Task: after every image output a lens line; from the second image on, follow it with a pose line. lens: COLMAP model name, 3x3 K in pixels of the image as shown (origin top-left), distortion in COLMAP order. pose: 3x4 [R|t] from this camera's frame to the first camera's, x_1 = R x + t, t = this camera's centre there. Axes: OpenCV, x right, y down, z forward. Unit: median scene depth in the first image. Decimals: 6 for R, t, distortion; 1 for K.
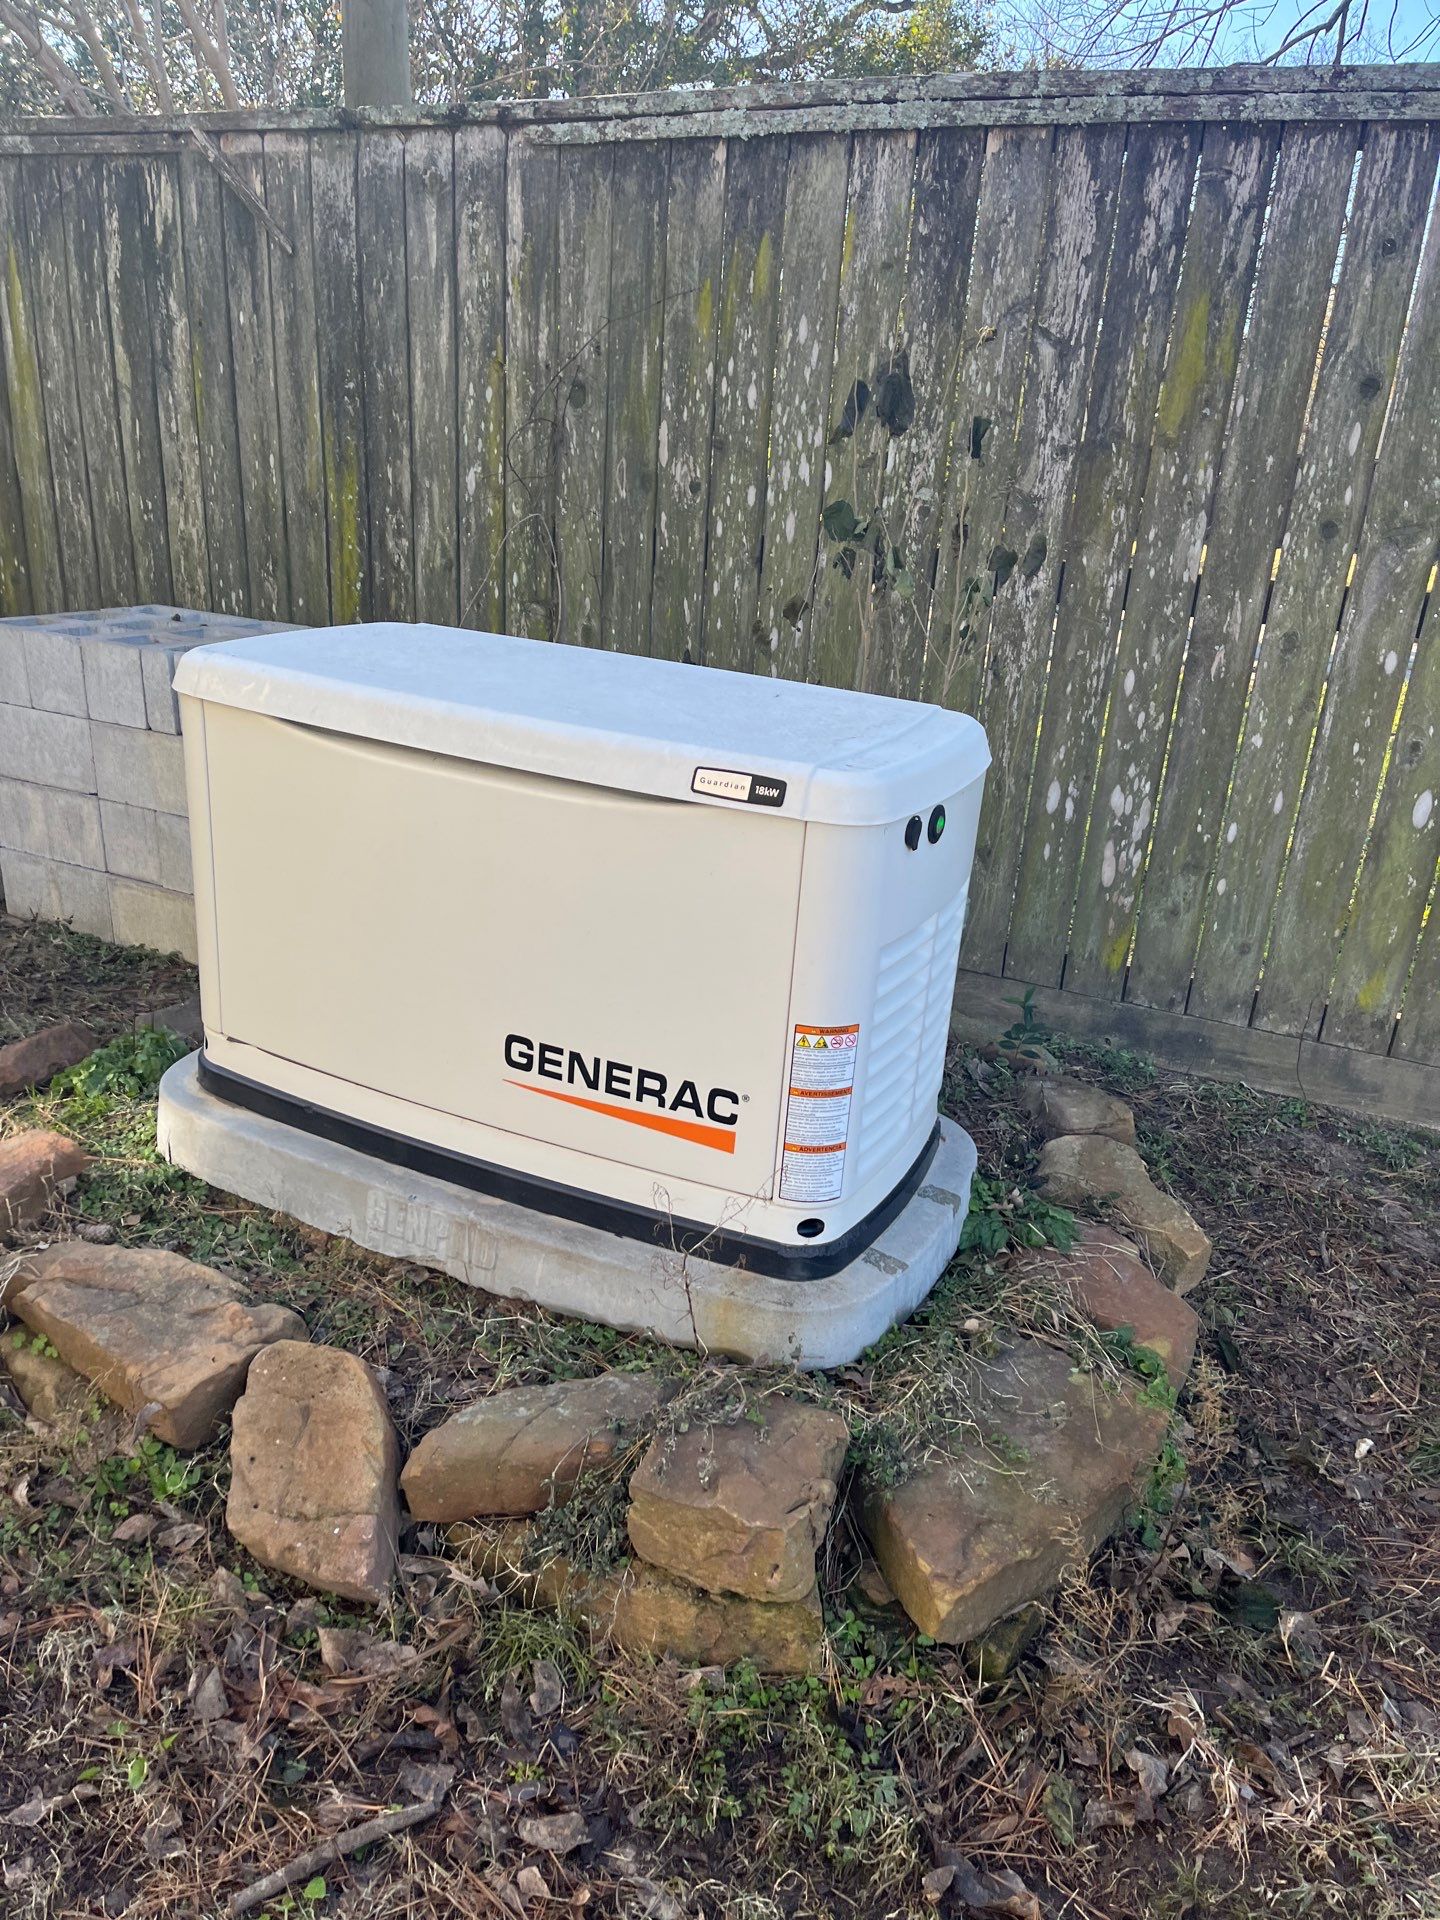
lens RADIAL K [[1505.3, 0, 720.0], [0, 1505.3, 960.0], [0, 0, 1]] dist [0.256094, -0.309971]
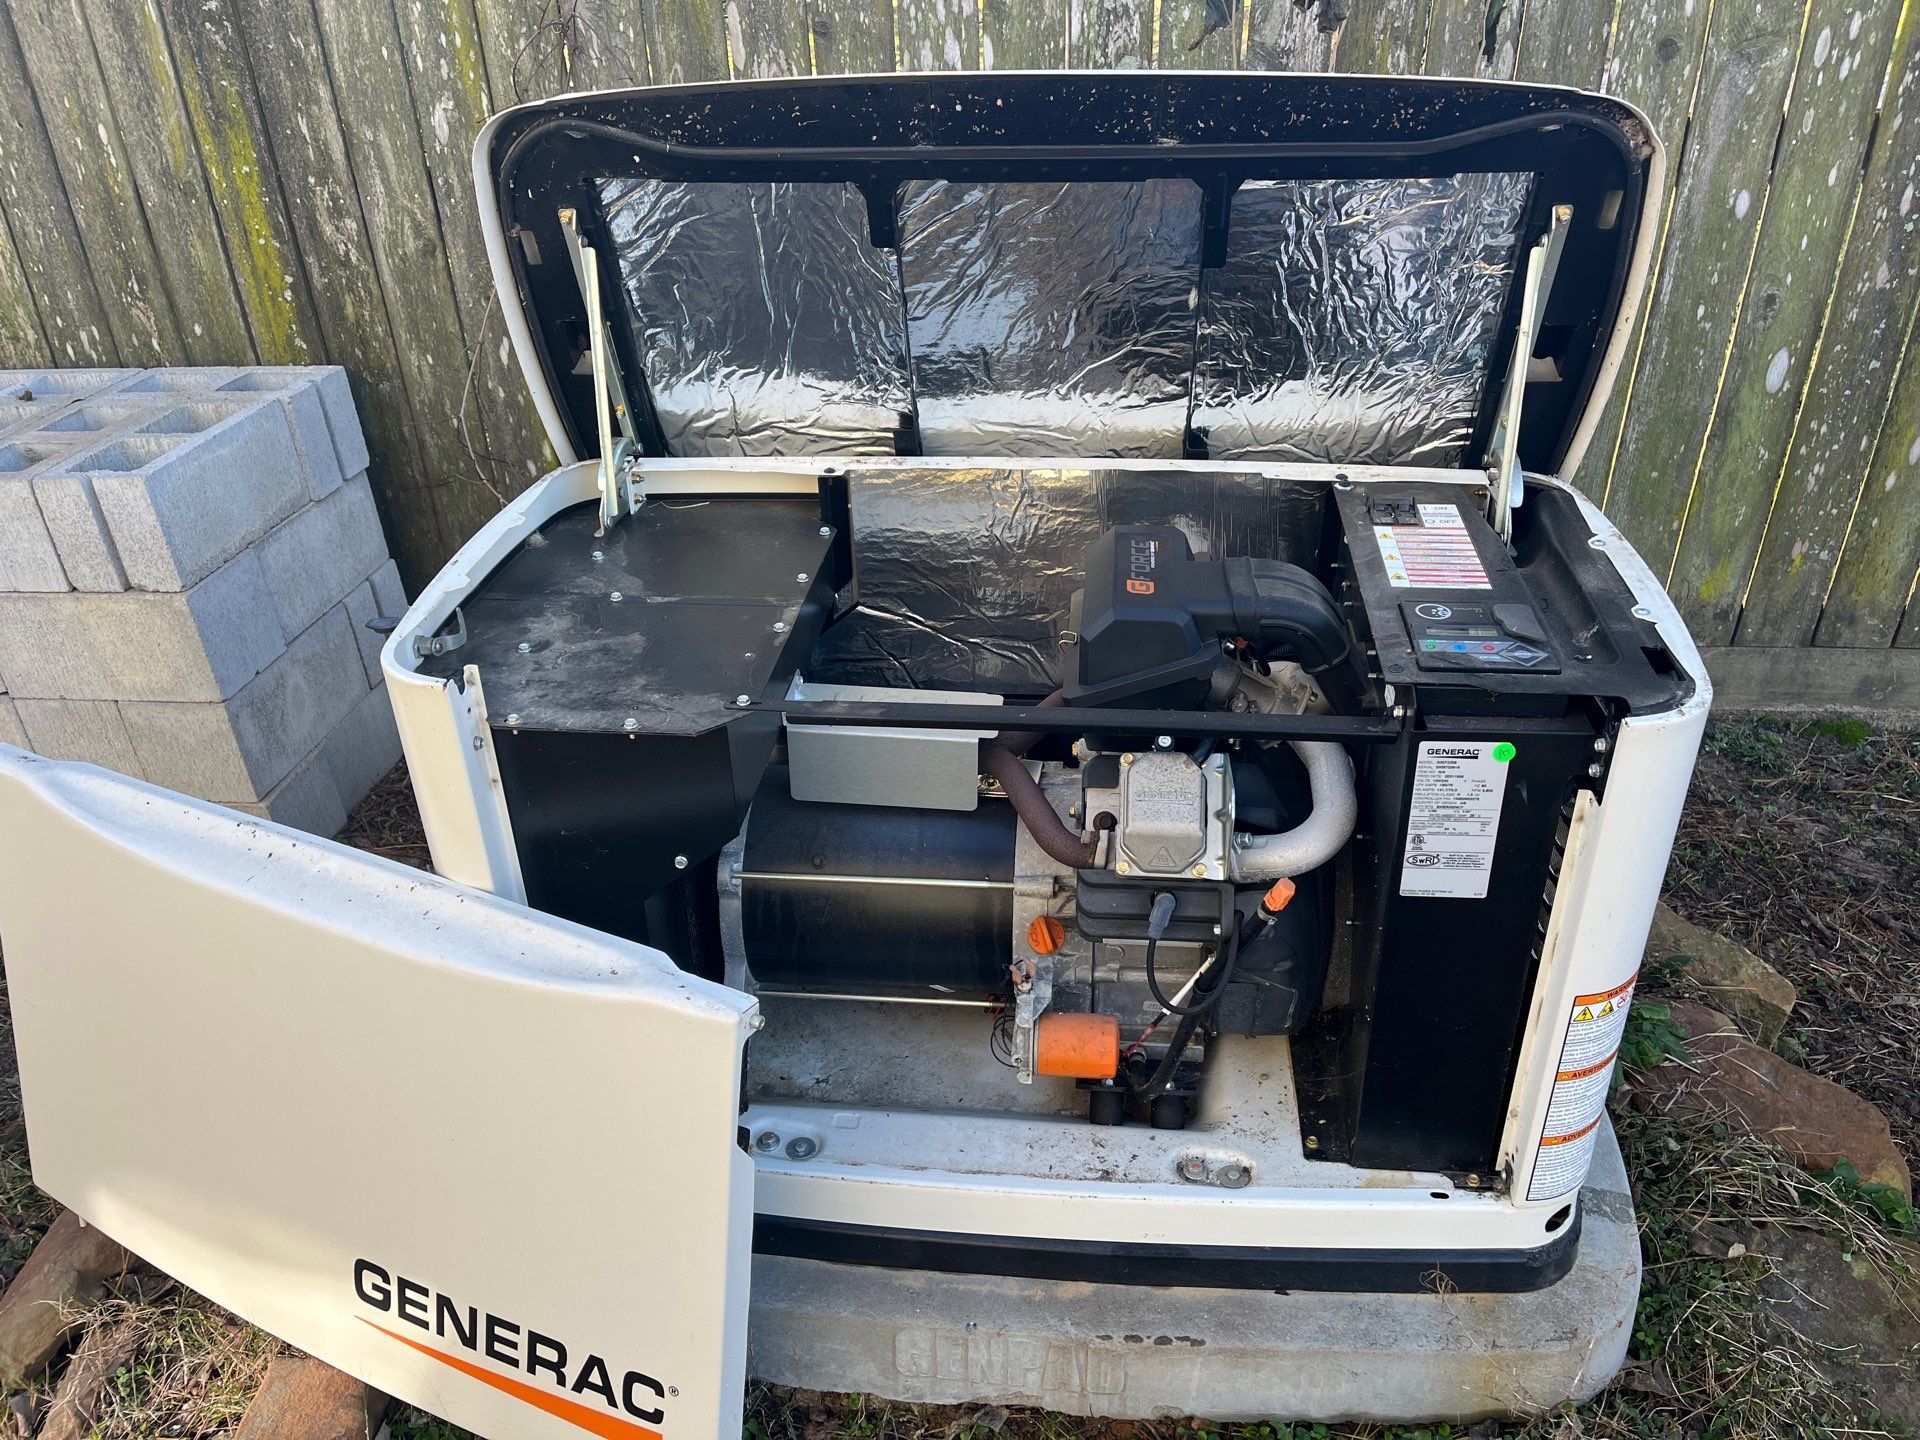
lens RADIAL K [[1505.3, 0, 950.2], [0, 1505.3, 722.7], [0, 0, 1]] dist [0.256094, -0.309971]
pose [[0.936418, -0.255810, 0.240171, -0.194591], [0.210310, 0.957081, 0.199412, -0.152393], [-0.280875, -0.136223, 0.950028, 0.240414]]
